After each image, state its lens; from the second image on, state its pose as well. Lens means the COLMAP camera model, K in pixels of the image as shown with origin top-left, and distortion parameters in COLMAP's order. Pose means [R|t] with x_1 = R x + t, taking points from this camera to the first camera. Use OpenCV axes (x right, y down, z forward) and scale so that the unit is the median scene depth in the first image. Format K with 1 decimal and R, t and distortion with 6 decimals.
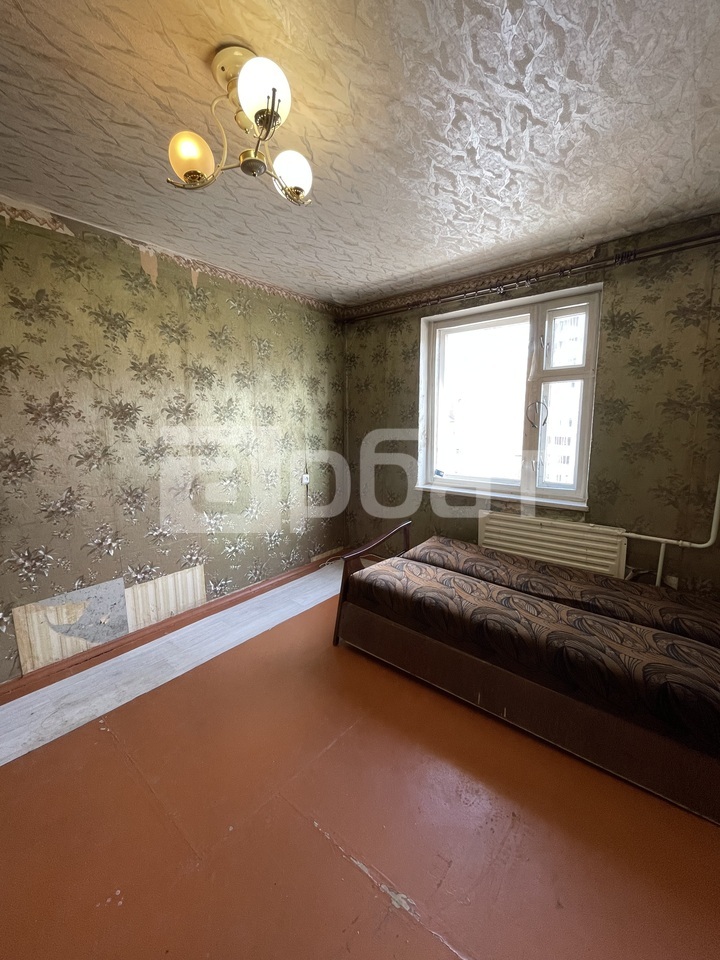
lens RADIAL K [[388.8, 0, 360.7], [0, 388.8, 484.6], [0, 0, 1]] dist [0.000308, -0.000458]
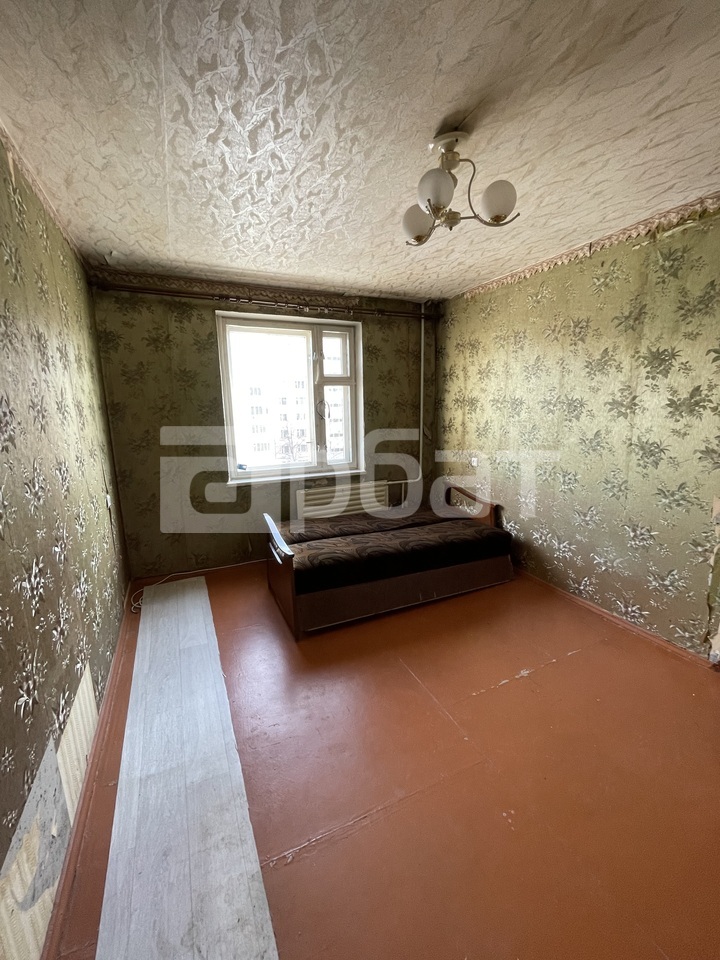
lens RADIAL K [[388.8, 0, 358.8], [0, 388.8, 485.6], [0, 0, 1]] dist [0.000308, -0.000458]
pose [[0.430158, -0.181375, 0.884346, -0.847115], [0.157753, 0.979639, 0.124186, -0.087281], [-0.888863, 0.086088, 0.450012, 0.383686]]
